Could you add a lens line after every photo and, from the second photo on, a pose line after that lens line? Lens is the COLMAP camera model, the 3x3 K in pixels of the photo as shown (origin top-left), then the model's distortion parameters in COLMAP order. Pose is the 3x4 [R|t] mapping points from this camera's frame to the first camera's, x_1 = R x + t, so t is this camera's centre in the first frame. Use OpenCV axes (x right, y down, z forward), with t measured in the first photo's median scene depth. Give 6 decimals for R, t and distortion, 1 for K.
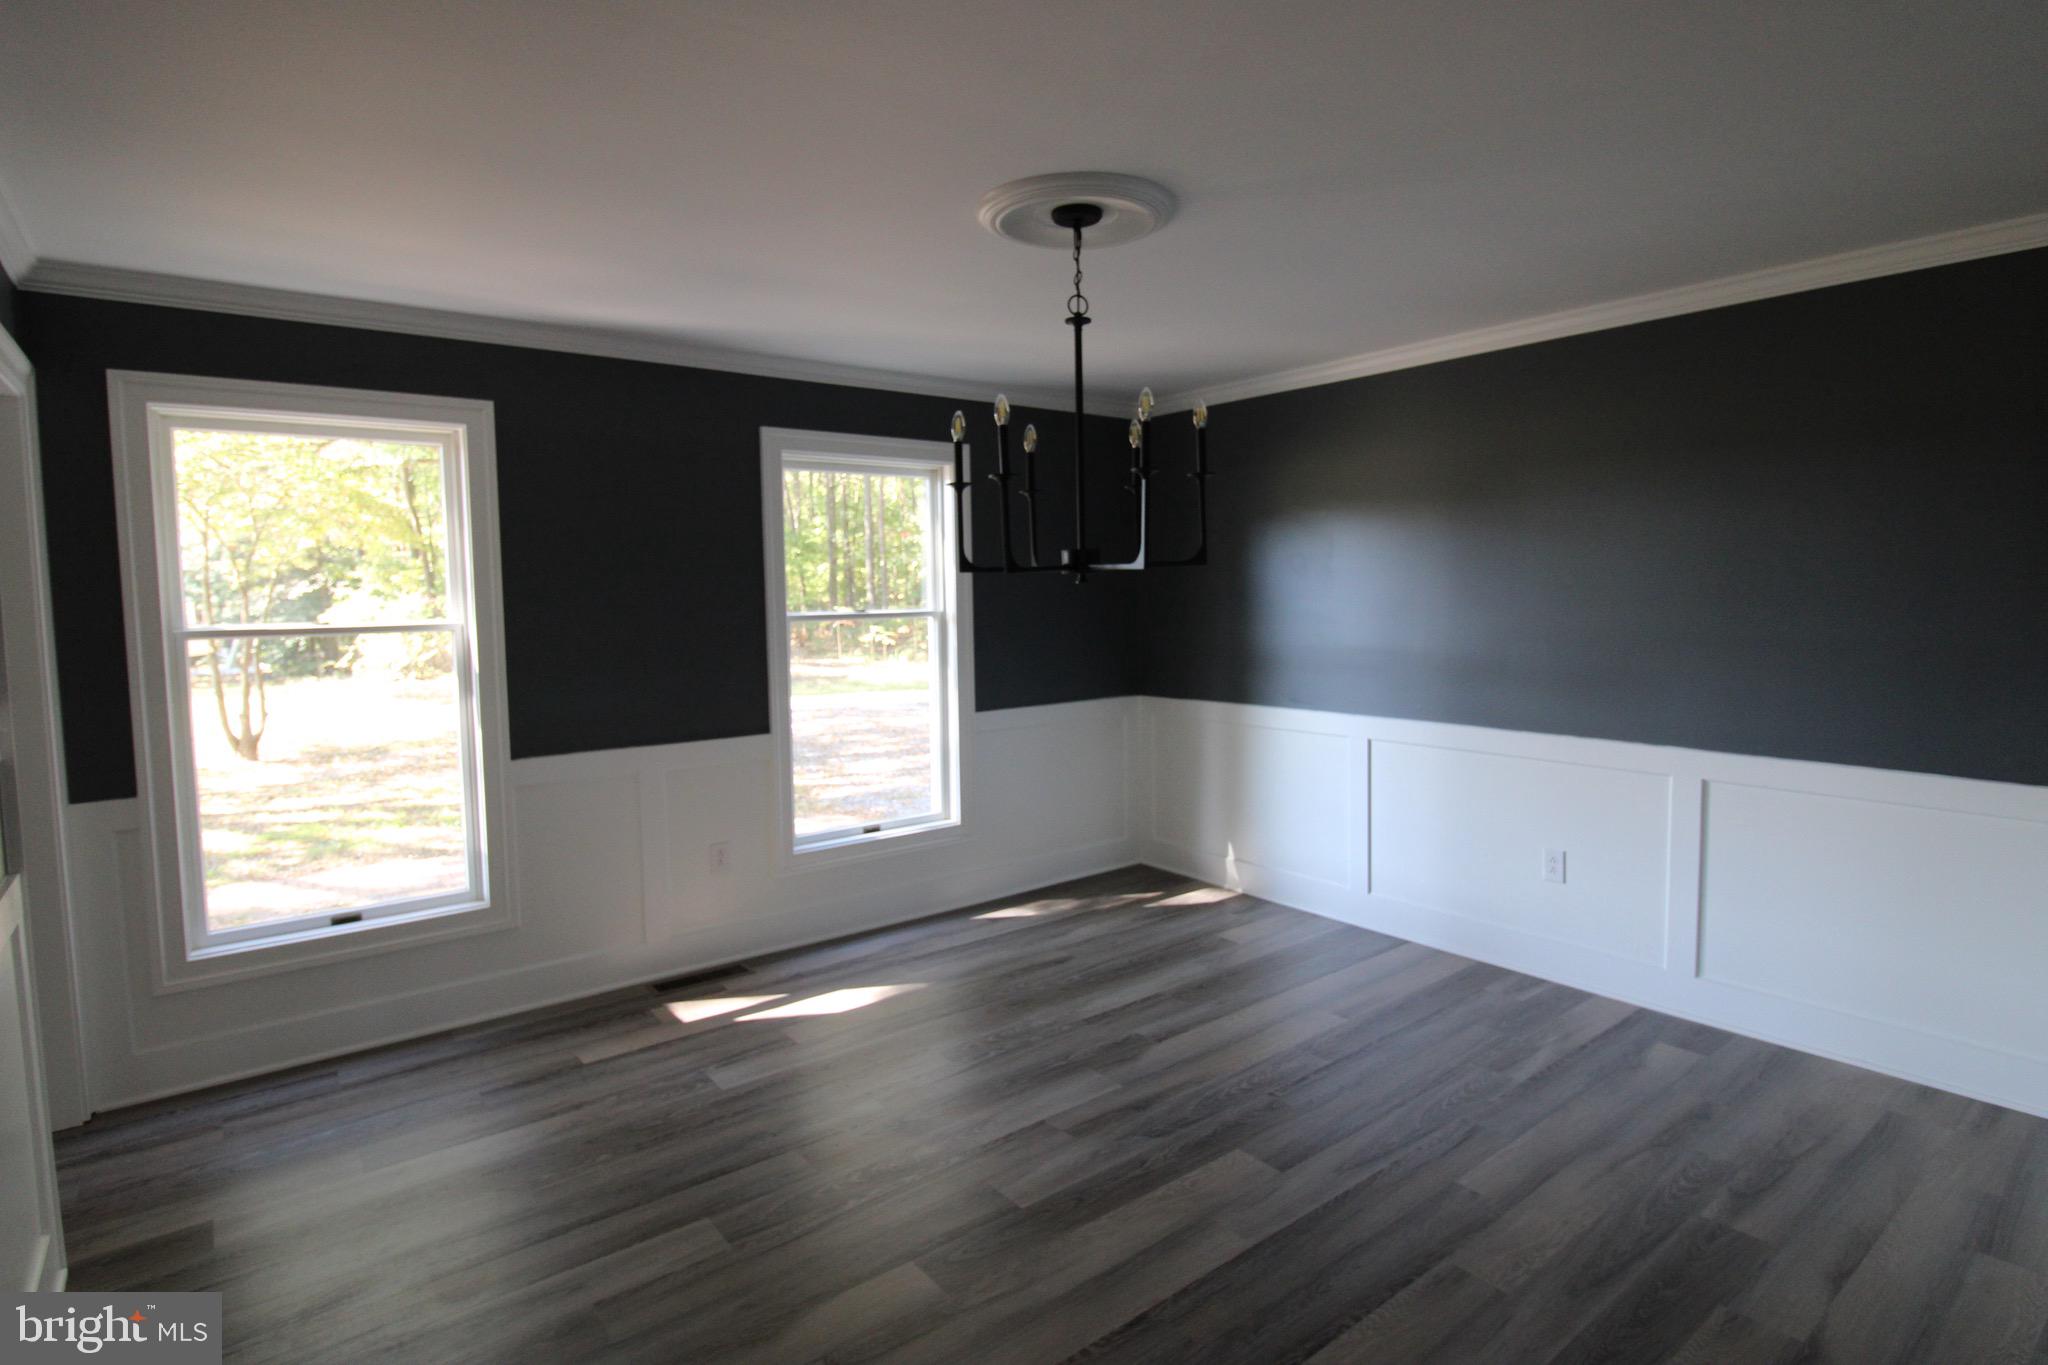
lens RADIAL K [[1049.1, 0, 1030.0], [0, 1049.1, 666.8], [0, 0, 1]] dist [-0.011711, -0.000287]
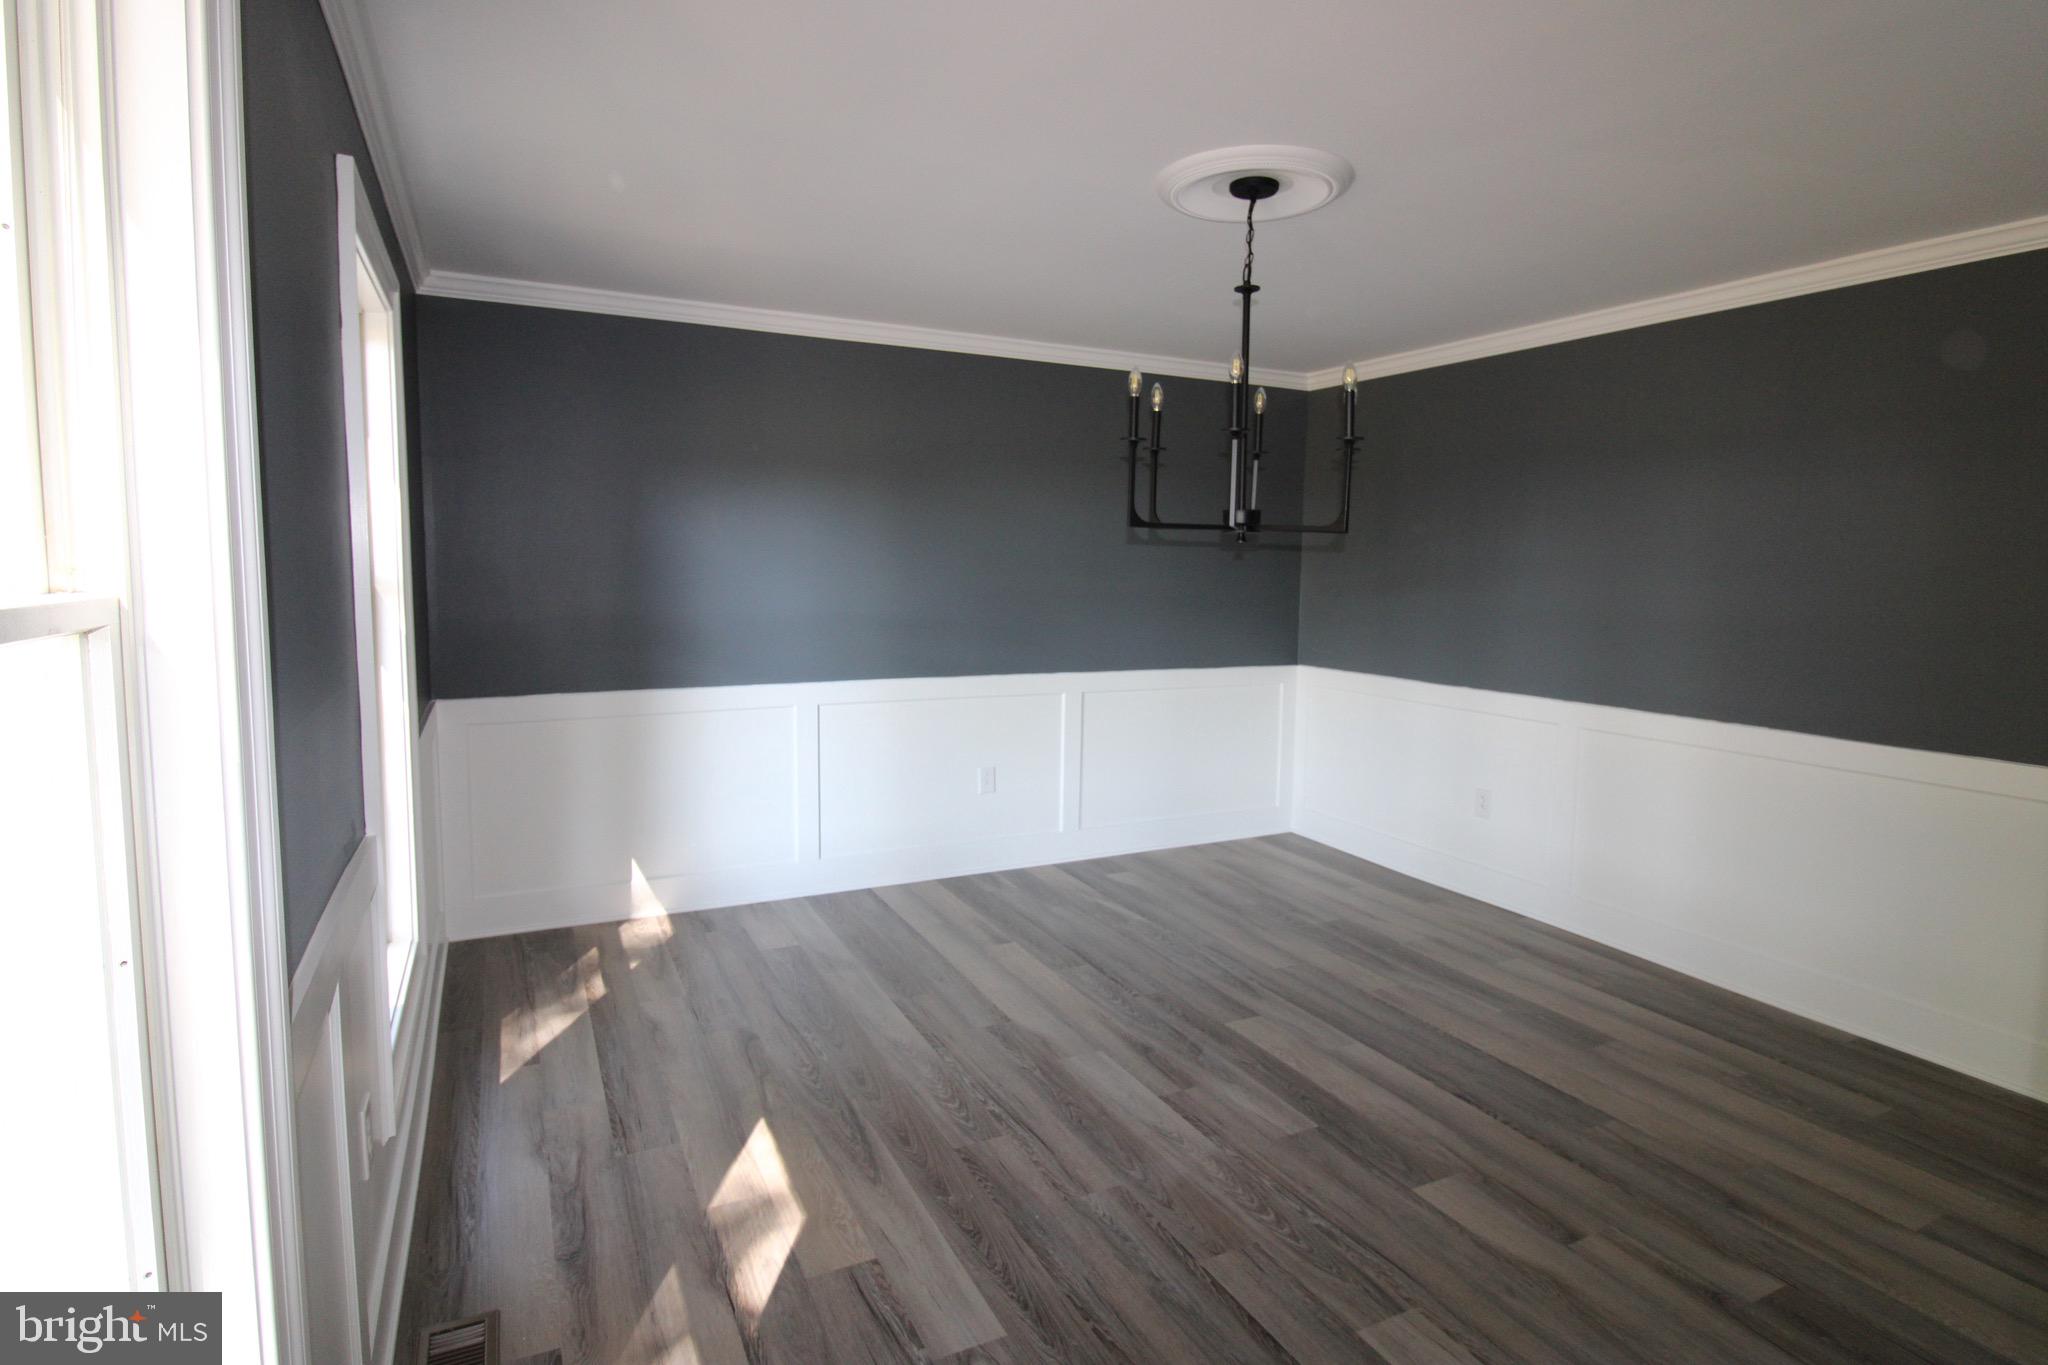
lens RADIAL K [[1051.6, 0, 1017.4], [0, 1051.6, 689.4], [0, 0, 1]] dist [0.002070, 0.000098]
pose [[0.219083, -0.108821, 0.969619, -0.860992], [0.063160, 0.993258, 0.097204, -0.050811], [-0.973660, 0.039945, 0.224479, 0.816046]]
